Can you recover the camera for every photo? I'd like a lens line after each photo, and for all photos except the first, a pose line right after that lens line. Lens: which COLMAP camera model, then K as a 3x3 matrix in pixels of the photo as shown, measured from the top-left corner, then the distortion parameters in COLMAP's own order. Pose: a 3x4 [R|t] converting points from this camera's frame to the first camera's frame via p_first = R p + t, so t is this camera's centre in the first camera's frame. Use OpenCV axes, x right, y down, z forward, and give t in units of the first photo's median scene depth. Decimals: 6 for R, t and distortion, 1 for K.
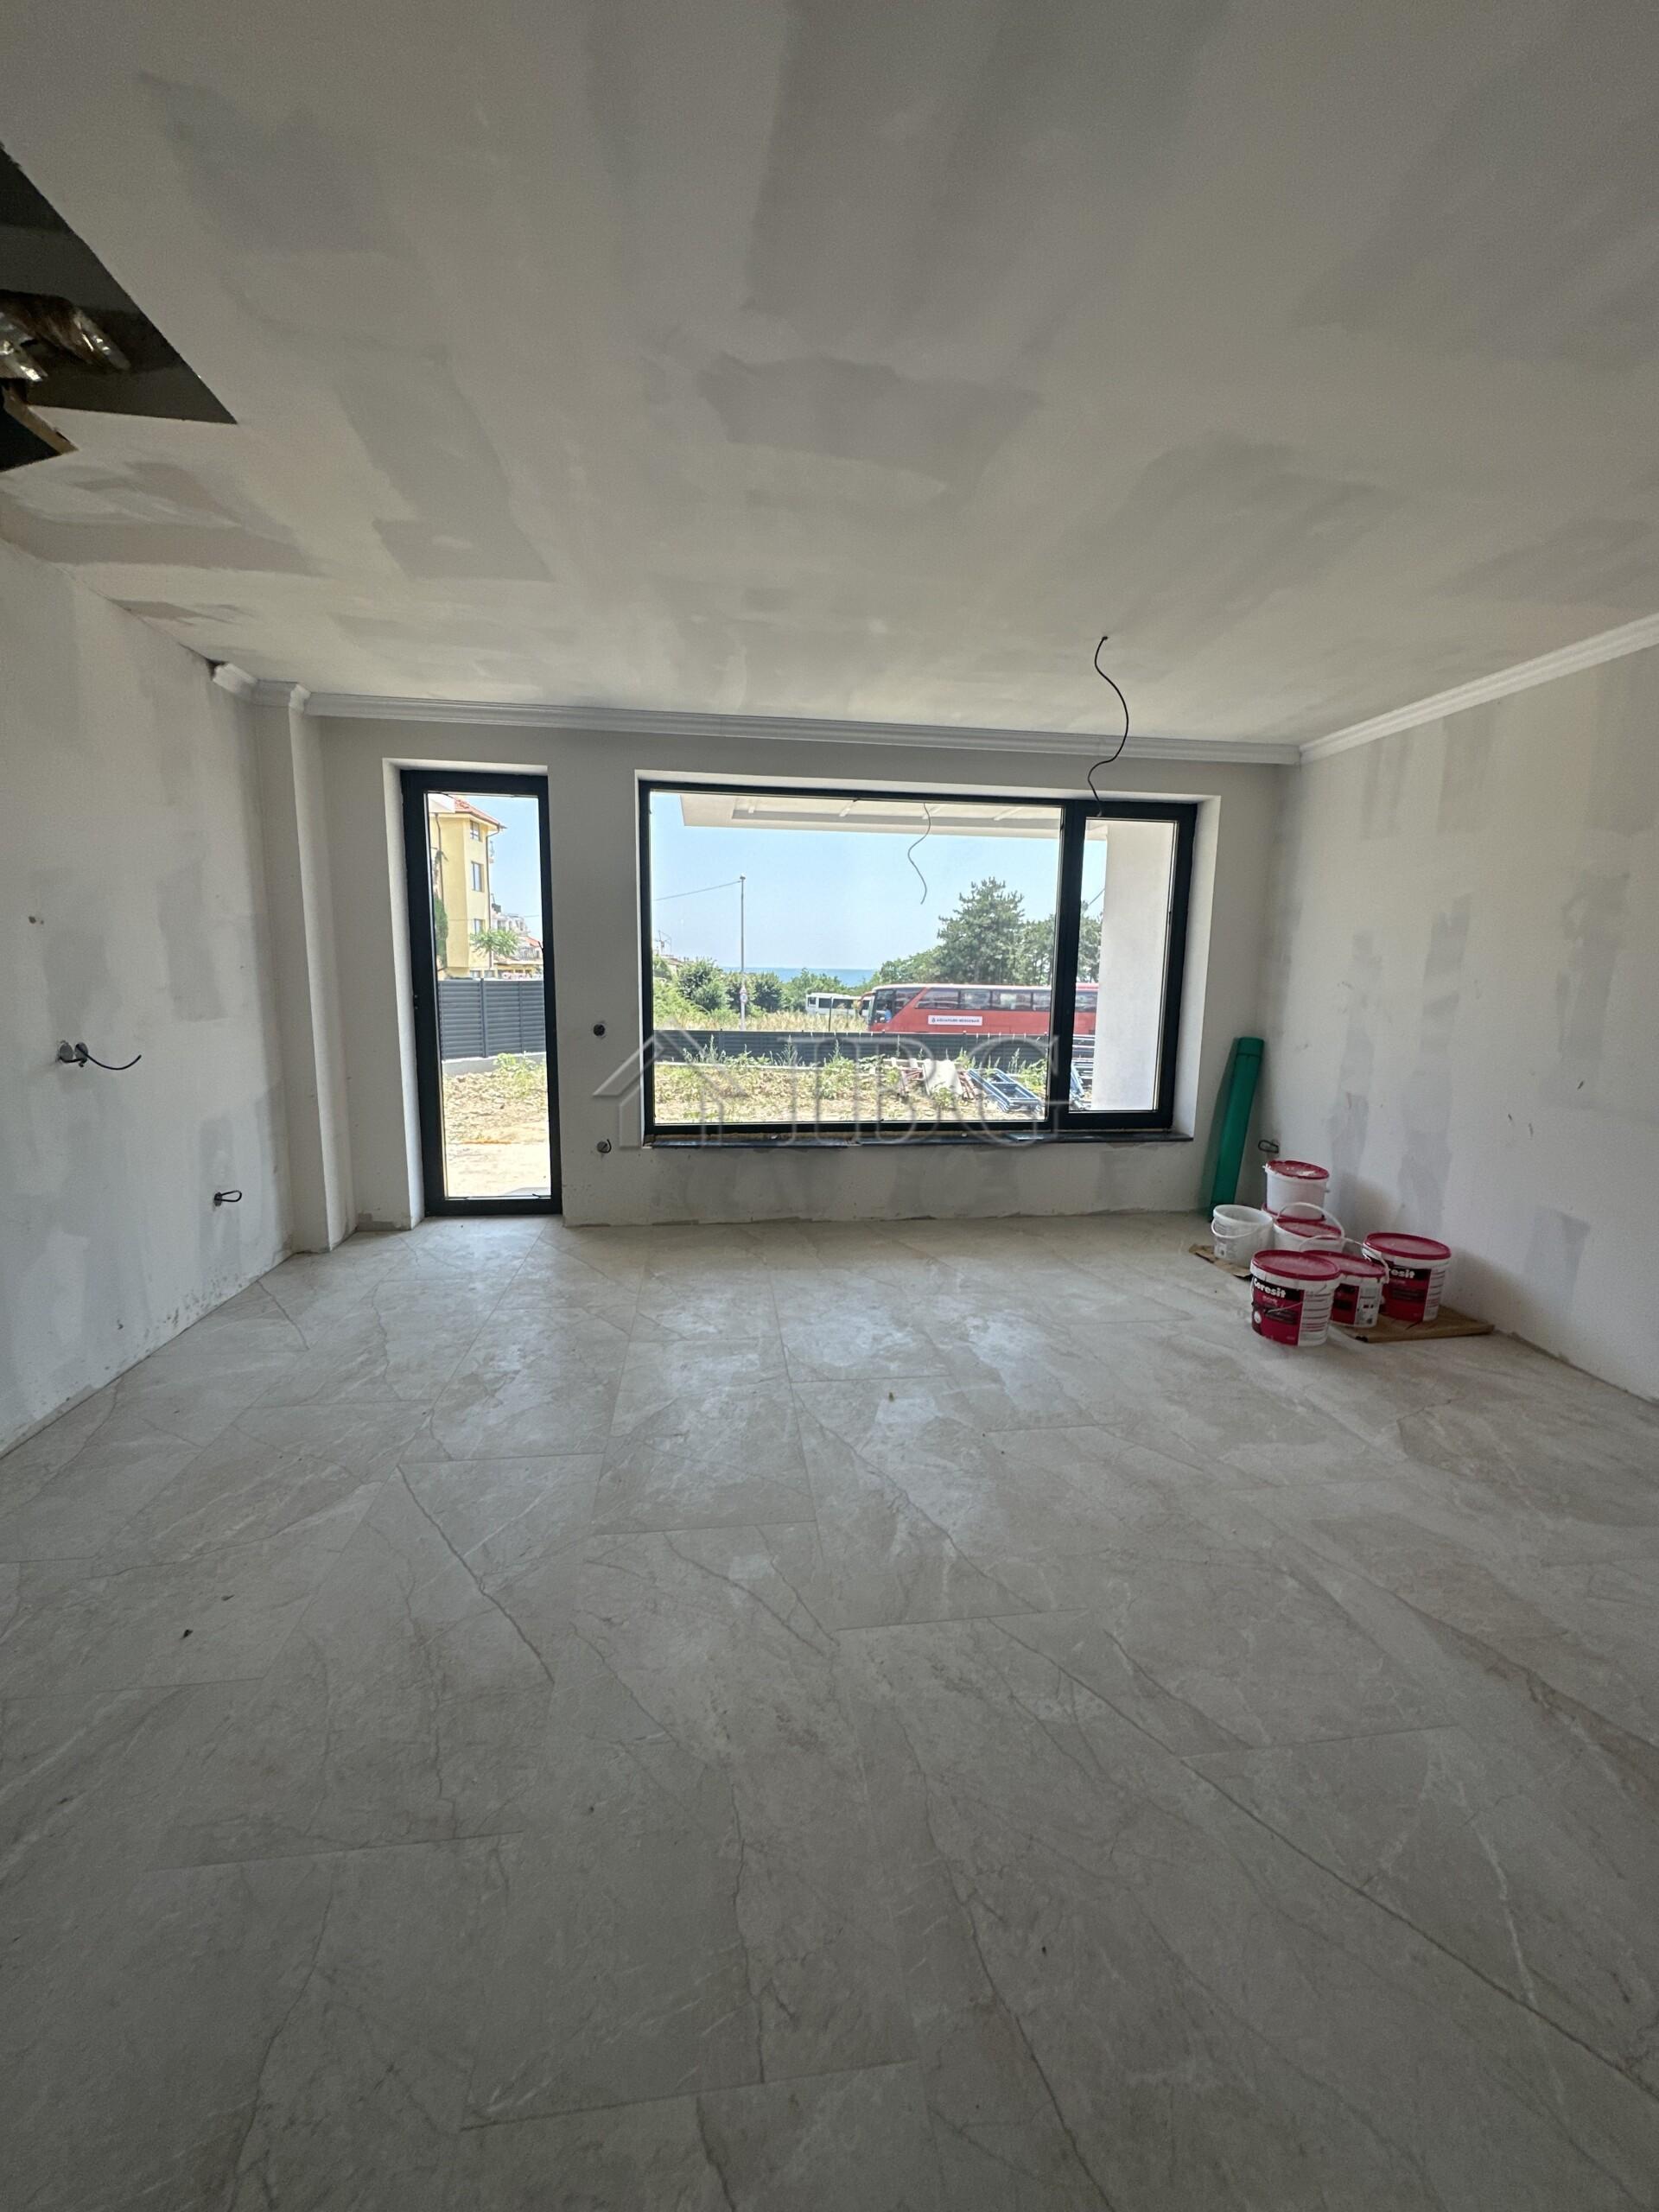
lens RADIAL K [[878.1, 0, 829.5], [0, 878.1, 1106.0], [0, 0, 1]] dist [0.002377, 0.000572]
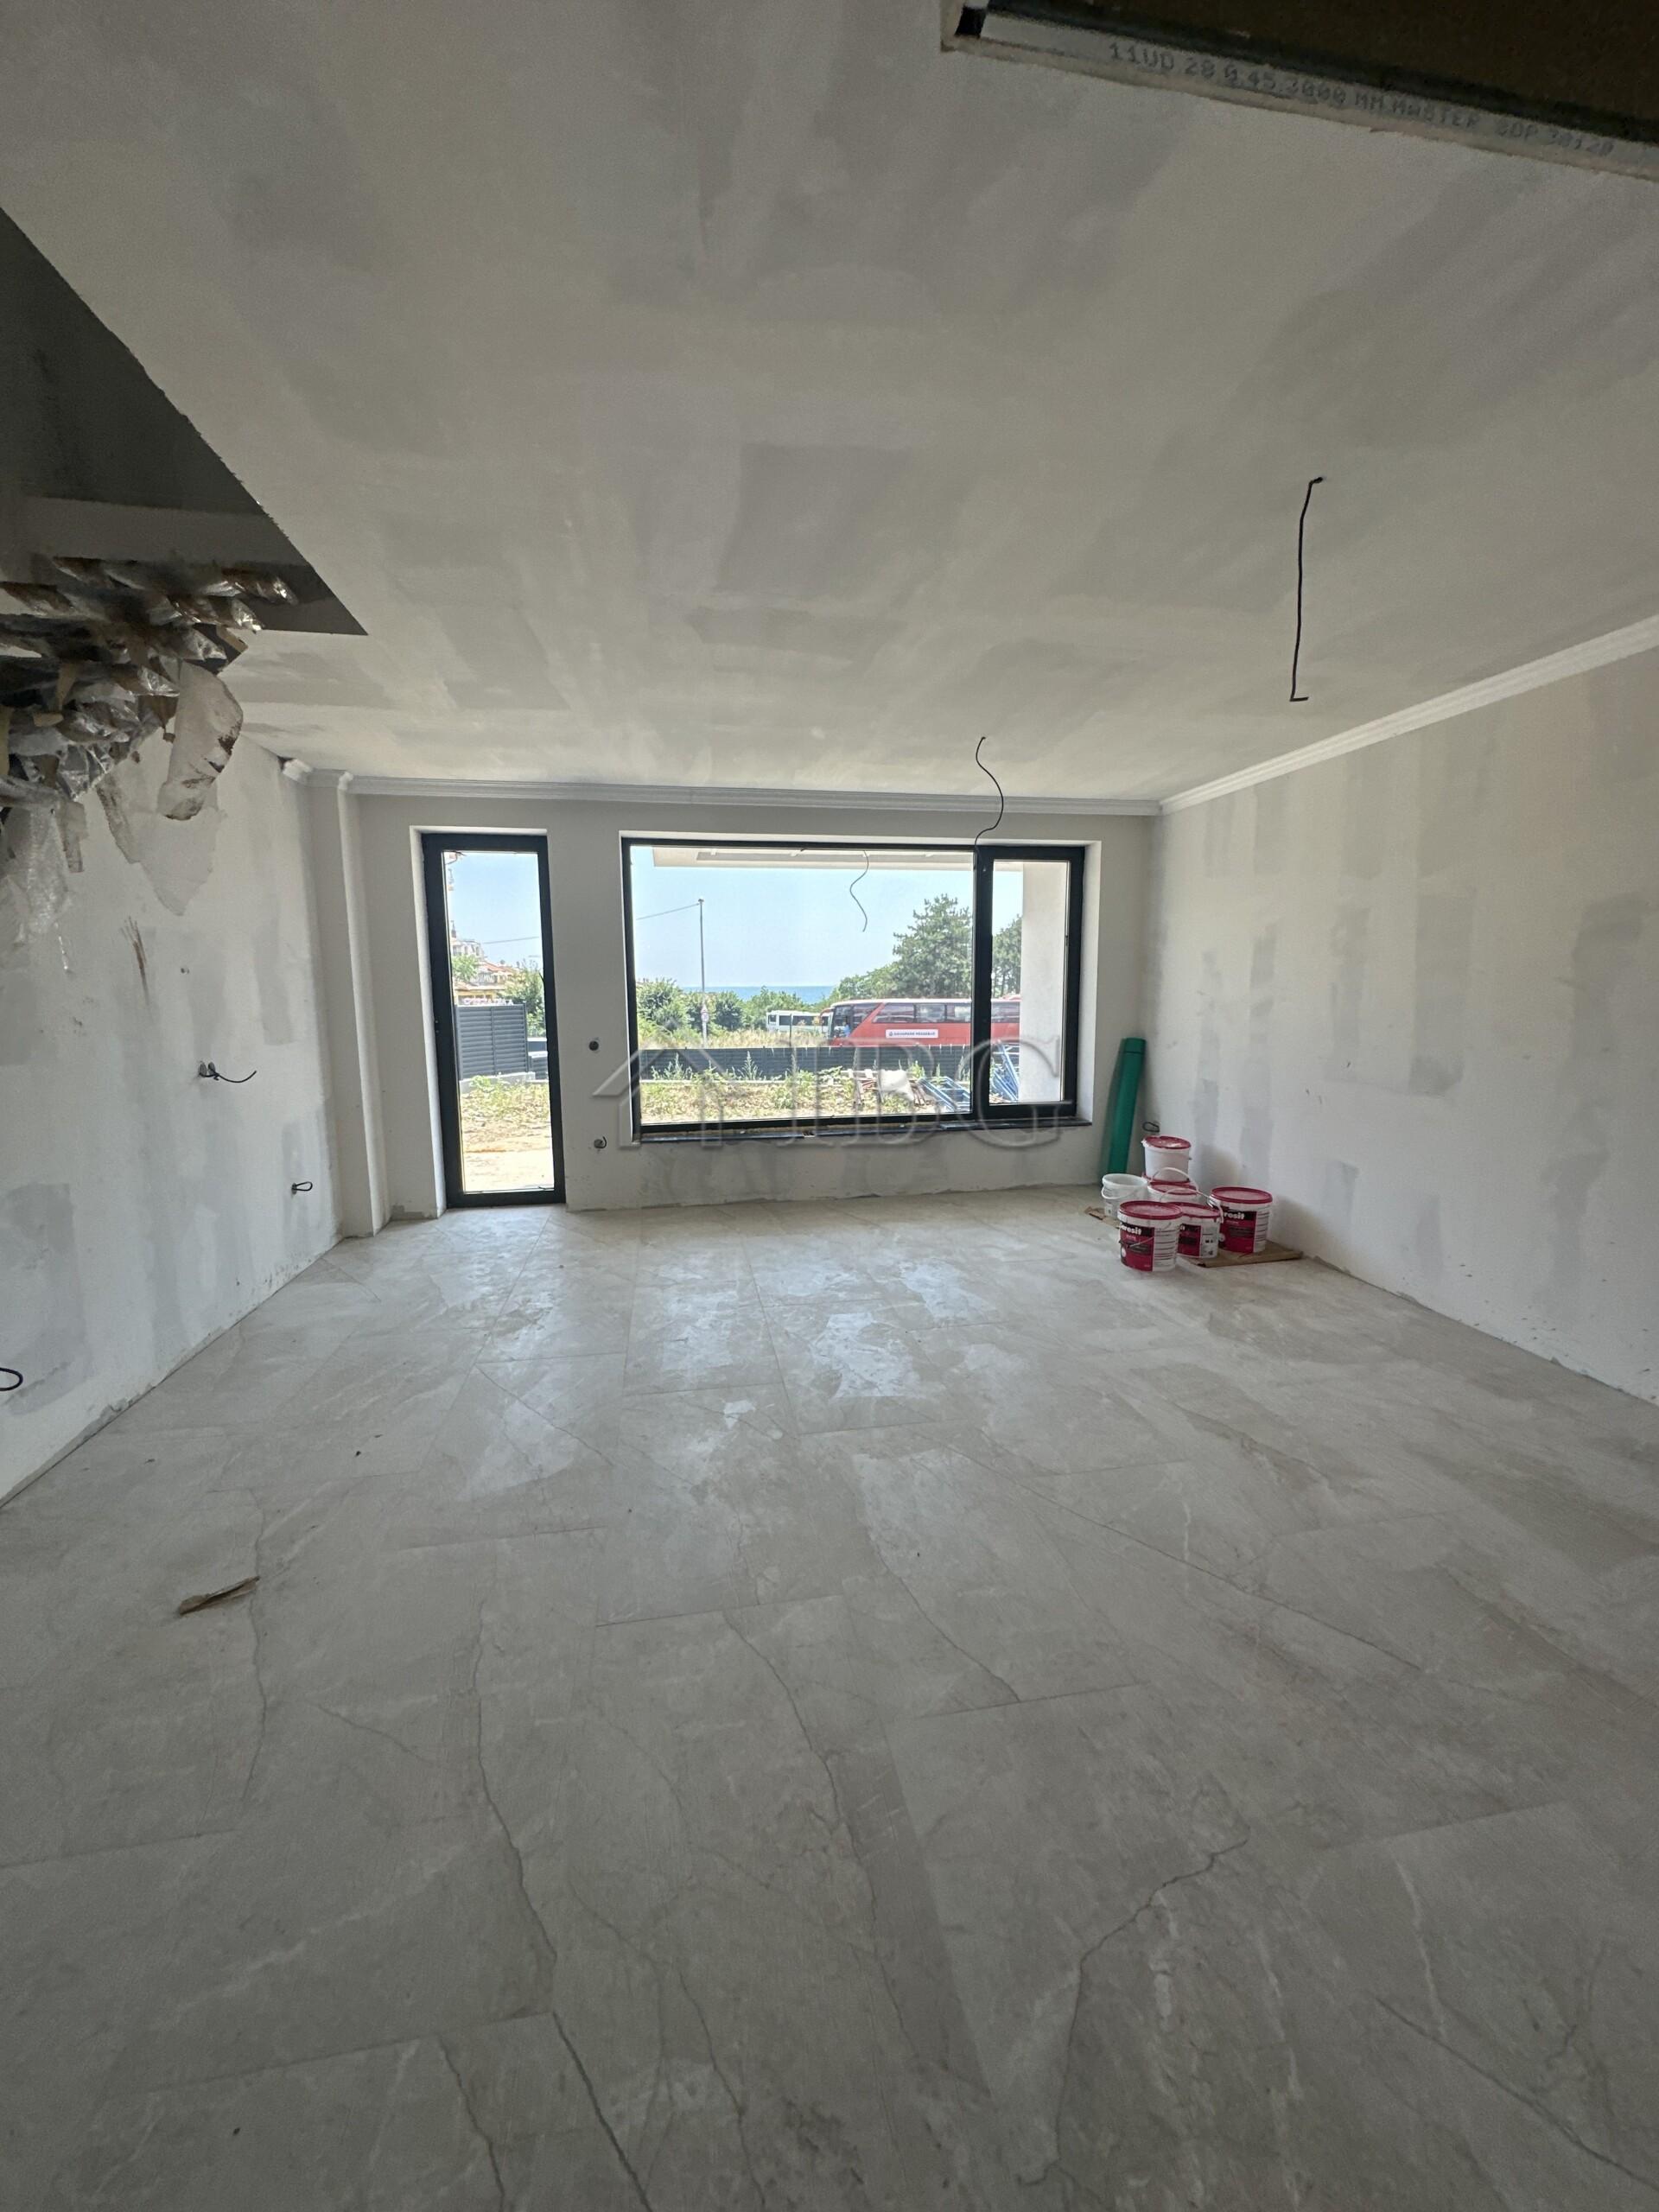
lens RADIAL K [[878.1, 0, 829.5], [0, 878.1, 1106.0], [0, 0, 1]] dist [0.002377, 0.000572]
pose [[0.998677, -0.029982, 0.041779, 0.007954], [0.030767, 0.999360, -0.018274, 0.033803], [-0.041205, 0.019536, 0.998960, -0.256992]]
